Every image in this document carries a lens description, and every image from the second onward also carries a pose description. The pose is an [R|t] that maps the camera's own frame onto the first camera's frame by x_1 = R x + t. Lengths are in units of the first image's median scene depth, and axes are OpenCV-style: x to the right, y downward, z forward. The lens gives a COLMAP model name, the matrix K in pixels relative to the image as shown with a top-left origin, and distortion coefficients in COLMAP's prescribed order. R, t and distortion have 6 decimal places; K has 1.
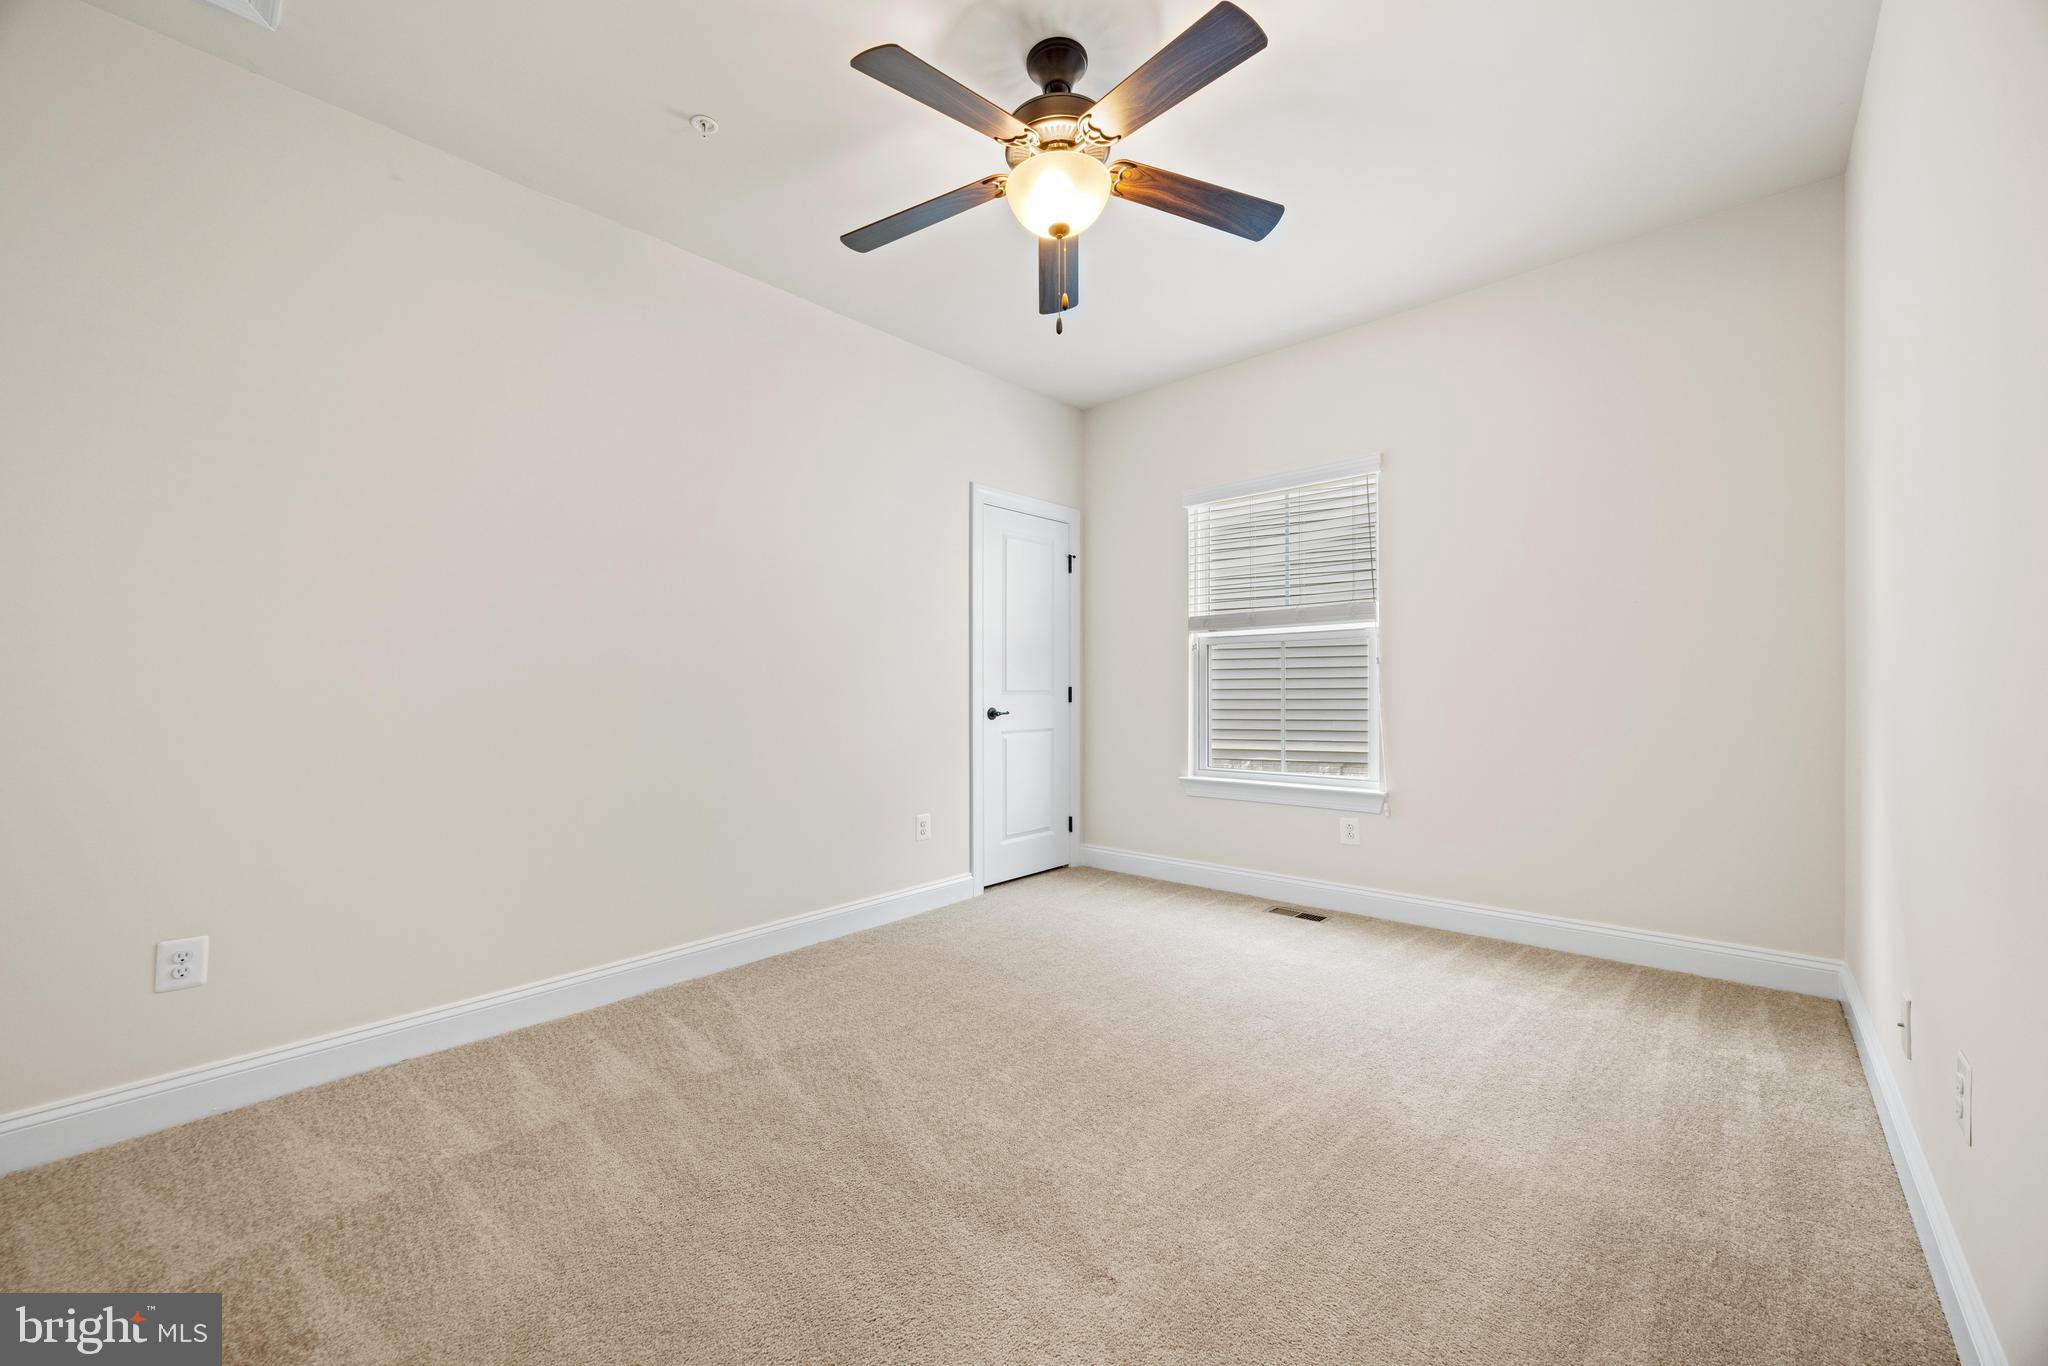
lens RADIAL K [[775.5, 0, 1024.0], [0, 775.5, 683.0], [0, 0, 1]] dist [0.001424, 0.000422]
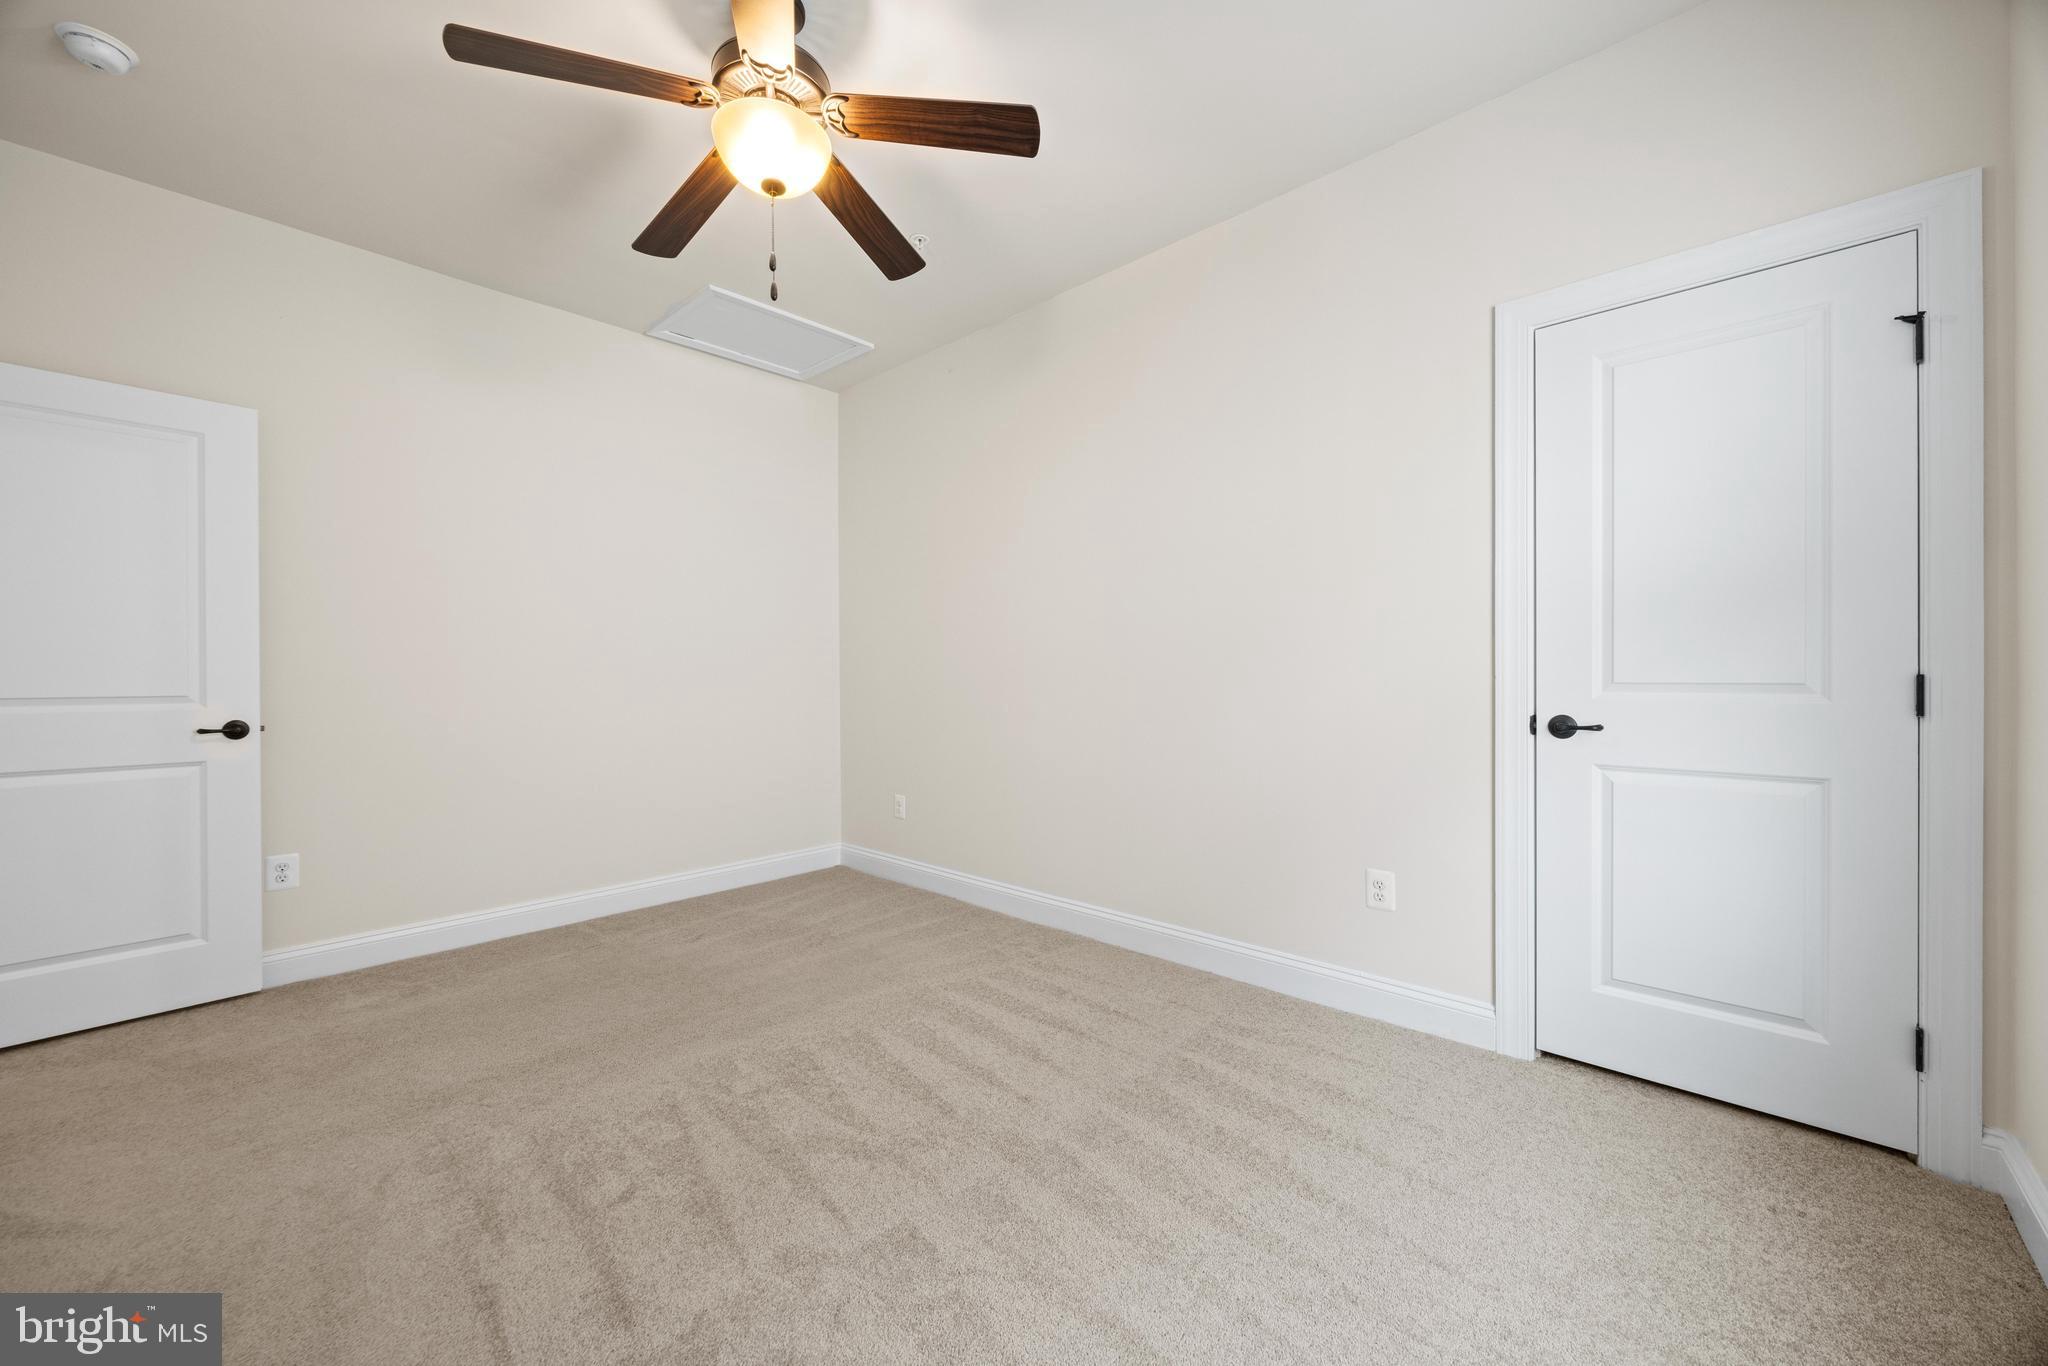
lens RADIAL K [[775.5, 0, 1024.0], [0, 775.5, 683.0], [0, 0, 1]] dist [0.001424, 0.000422]
pose [[-0.023046, -0.009674, -0.999688, 0.484906], [-0.003260, 0.999949, -0.009602, 0.016384], [0.999729, 0.003038, -0.023076, 0.647583]]
